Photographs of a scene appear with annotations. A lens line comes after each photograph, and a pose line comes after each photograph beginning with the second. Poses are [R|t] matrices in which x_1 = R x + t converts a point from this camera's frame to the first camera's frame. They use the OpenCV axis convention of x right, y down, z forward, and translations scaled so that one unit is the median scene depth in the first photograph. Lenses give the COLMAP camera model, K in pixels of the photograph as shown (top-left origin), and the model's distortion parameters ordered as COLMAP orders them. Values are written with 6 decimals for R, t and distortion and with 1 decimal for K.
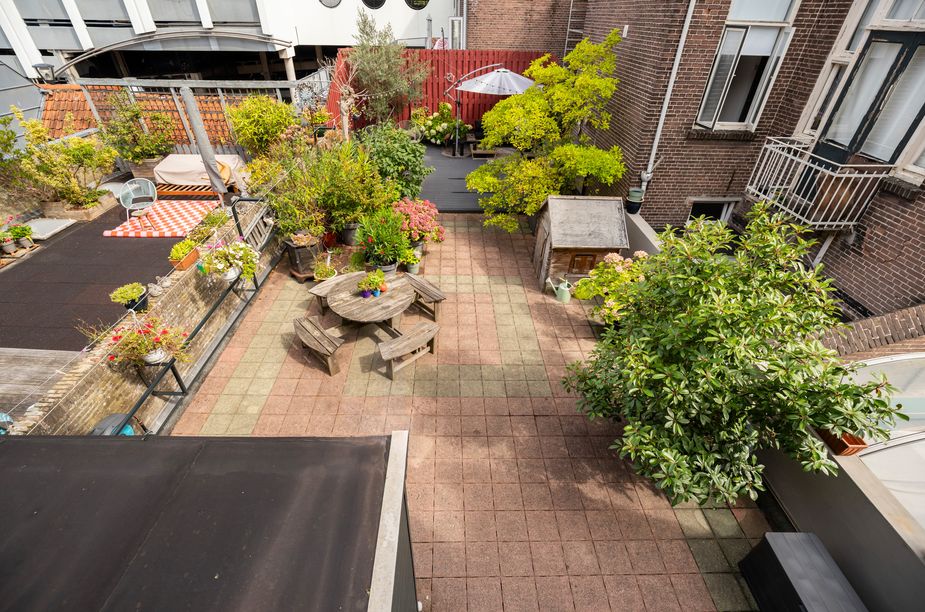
lens RADIAL K [[419.9, 0, 462.4], [0, 419.9, 305.5], [0, 0, 1]] dist [-0.014961, 0.001352]
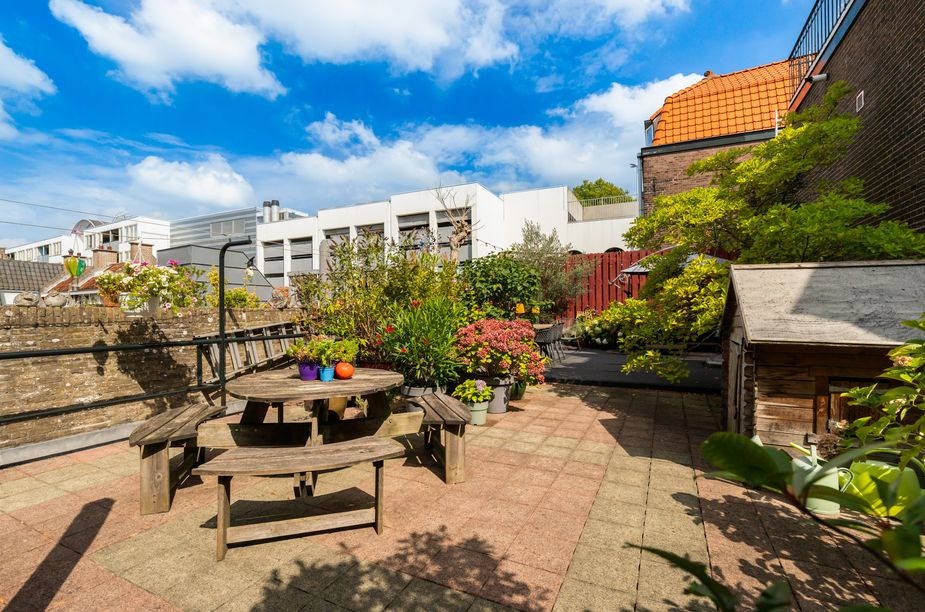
lens RADIAL K [[419.9, 0, 461.2], [0, 419.9, 309.1], [0, 0, 1]] dist [-0.014961, 0.001352]
pose [[0.886788, -0.032506, -0.461032, 0.088579], [-0.245637, 0.811825, -0.529720, 0.069872], [0.391496, 0.582995, 0.711932, 0.338955]]
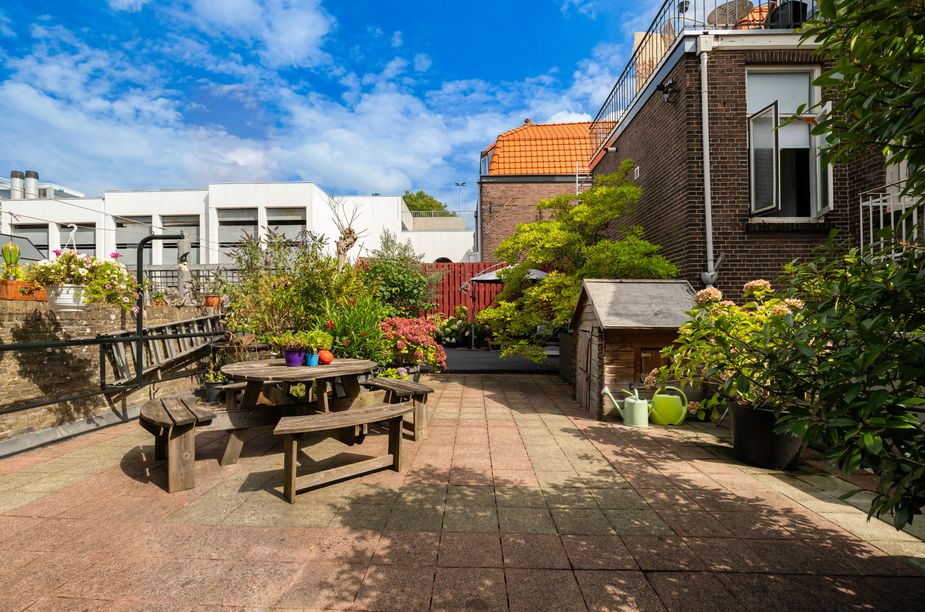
lens RADIAL K [[419.9, 0, 458.8], [0, 419.9, 313.3], [0, 0, 1]] dist [-0.014961, 0.001352]
pose [[0.997477, -0.029043, -0.064783, 0.020340], [-0.014525, 0.809714, -0.586645, 0.132497], [0.069493, 0.586106, 0.807249, 0.260191]]
